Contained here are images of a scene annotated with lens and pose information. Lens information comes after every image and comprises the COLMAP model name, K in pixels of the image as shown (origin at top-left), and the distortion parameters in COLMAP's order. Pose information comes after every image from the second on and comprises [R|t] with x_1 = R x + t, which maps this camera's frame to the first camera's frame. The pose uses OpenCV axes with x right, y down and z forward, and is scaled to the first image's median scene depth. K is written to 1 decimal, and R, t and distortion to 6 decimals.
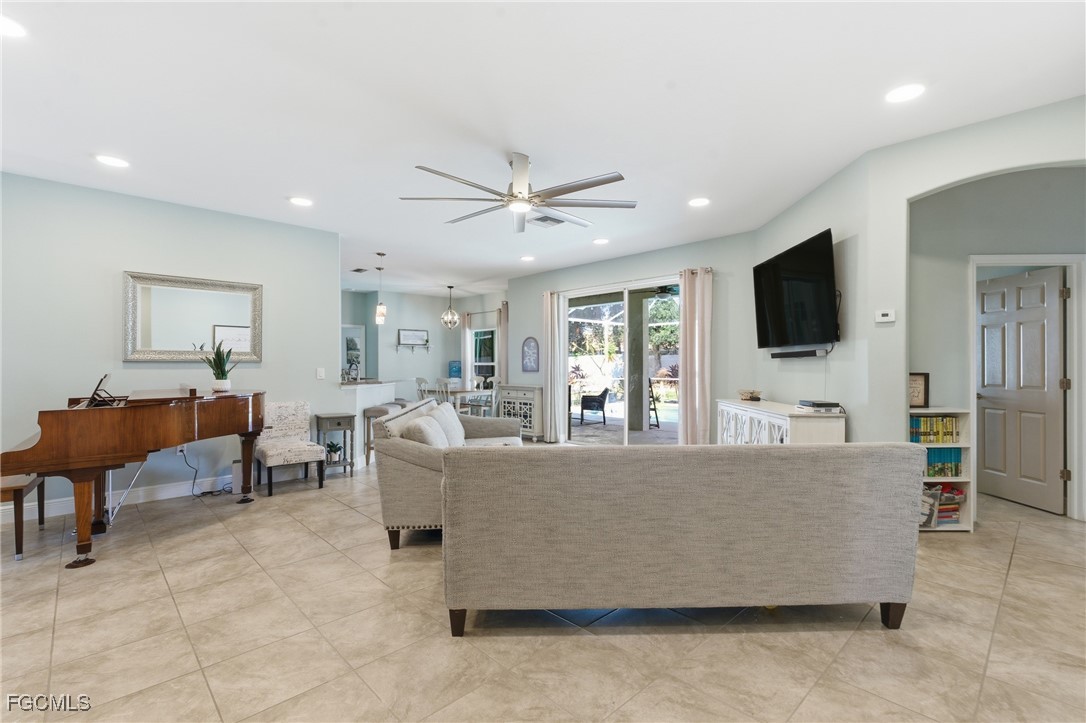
lens RADIAL K [[494.8, 0, 537.0], [0, 494.8, 363.3], [0, 0, 1]] dist [-0.001874, -0.000005]
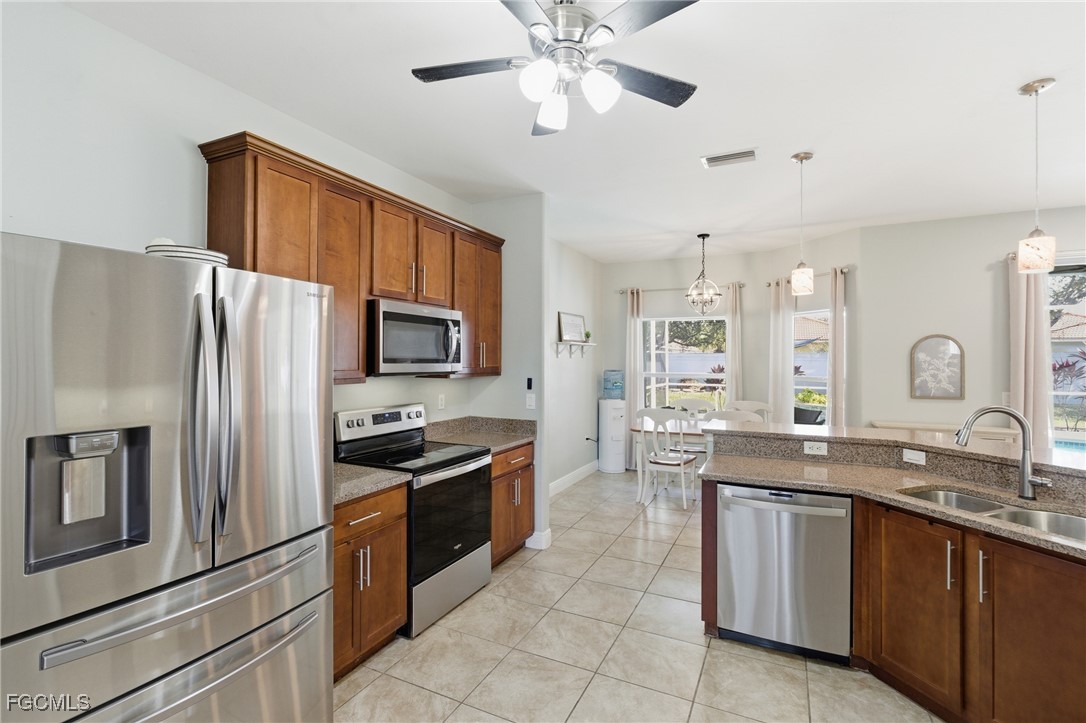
lens RADIAL K [[494.8, 0, 546.5], [0, 494.8, 358.6], [0, 0, 1]] dist [-0.001874, -0.000005]
pose [[0.941619, 0.004823, 0.336647, -0.449926], [-0.005393, 0.999985, 0.000758, -0.018822], [-0.336638, -0.002529, 0.941631, 0.487408]]
